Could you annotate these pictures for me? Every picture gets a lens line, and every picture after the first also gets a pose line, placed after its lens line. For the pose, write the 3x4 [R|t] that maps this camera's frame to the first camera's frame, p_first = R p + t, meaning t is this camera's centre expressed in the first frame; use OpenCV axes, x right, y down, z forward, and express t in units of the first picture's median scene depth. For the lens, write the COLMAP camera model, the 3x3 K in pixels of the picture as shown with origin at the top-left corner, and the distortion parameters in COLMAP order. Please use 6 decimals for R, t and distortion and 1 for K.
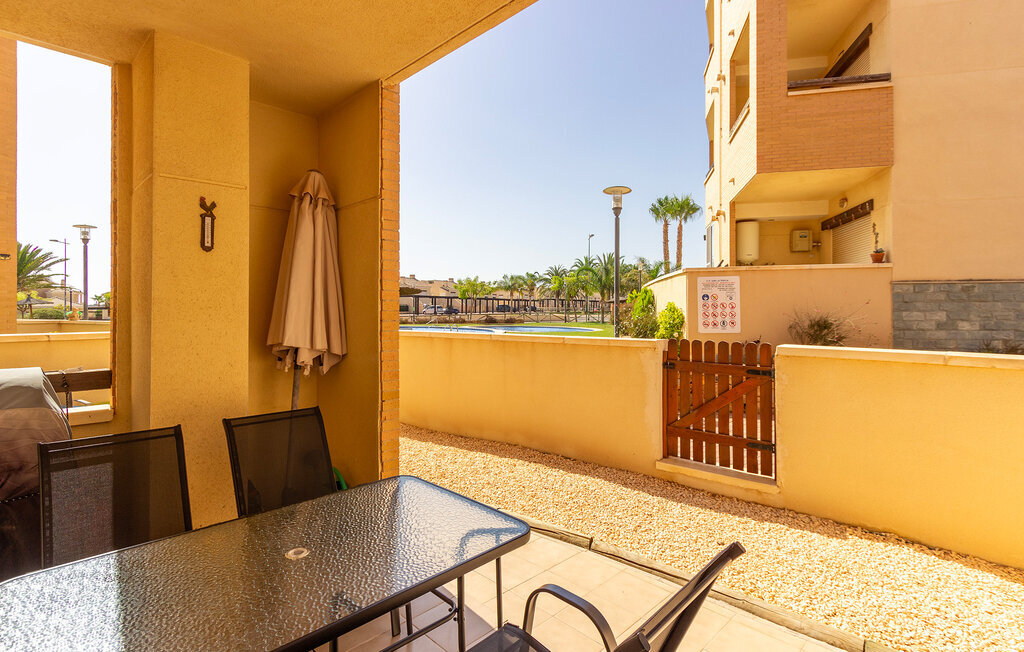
lens RADIAL K [[491.1, 0, 517.1], [0, 491.1, 309.3], [0, 0, 1]] dist [0.002709, 0.000135]
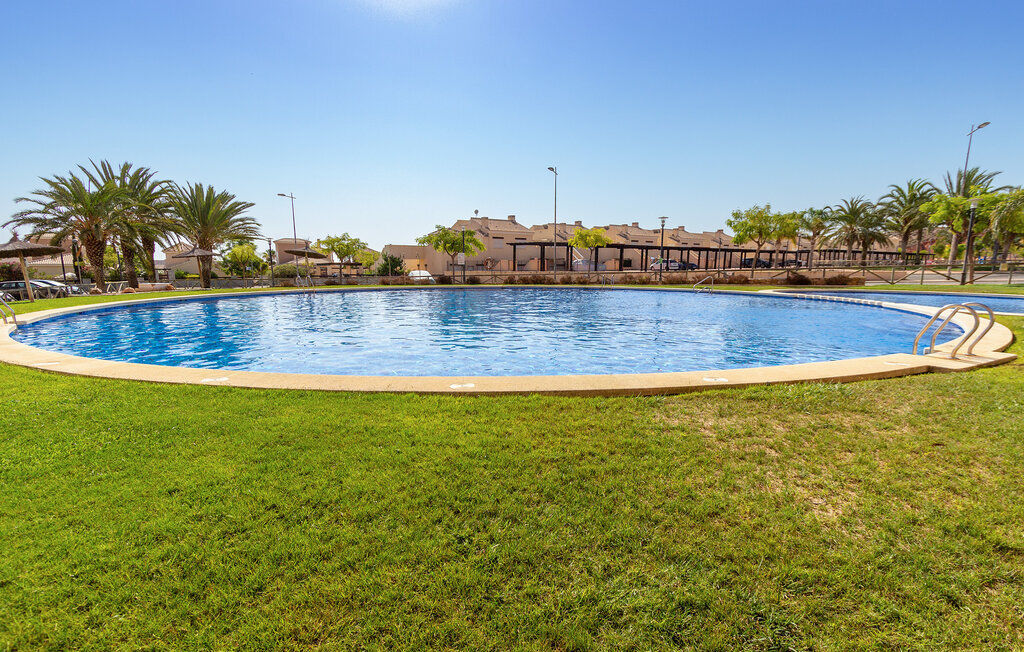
lens RADIAL K [[473.0, 0, 519.1], [0, 473.0, 343.2], [0, 0, 1]] dist [0.012022, -0.000103]
pose [[0.913264, 0.061547, -0.402693, -0.071092], [0.003905, 0.987153, 0.159731, 0.003230], [0.407350, -0.147449, 0.901290, 0.201890]]
